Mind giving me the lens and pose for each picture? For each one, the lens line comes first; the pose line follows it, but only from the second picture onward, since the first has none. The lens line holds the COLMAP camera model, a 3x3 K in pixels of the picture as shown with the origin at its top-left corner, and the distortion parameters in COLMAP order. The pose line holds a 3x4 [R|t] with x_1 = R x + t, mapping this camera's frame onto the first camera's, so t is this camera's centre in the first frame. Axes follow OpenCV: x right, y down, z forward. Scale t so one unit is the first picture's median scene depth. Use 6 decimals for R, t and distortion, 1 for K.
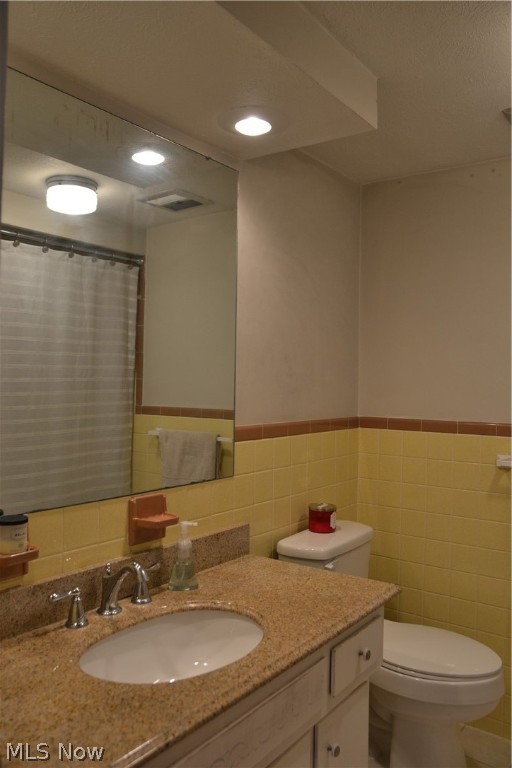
lens RADIAL K [[632.8, 0, 258.4], [0, 632.8, 381.7], [0, 0, 1]] dist [-0.021532, 0.017494]
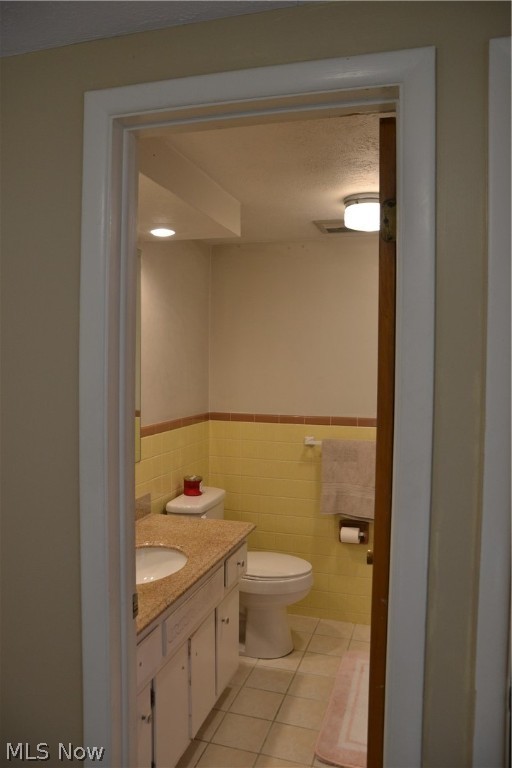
lens RADIAL K [[582.0, 0, 255.4], [0, 582.0, 385.5], [0, 0, 1]] dist [-0.013468, 0.001360]
pose [[0.949061, -0.016743, 0.314648, -0.216361], [0.004716, 0.999230, 0.038946, -0.078162], [-0.315058, -0.035478, 0.948409, -0.361455]]
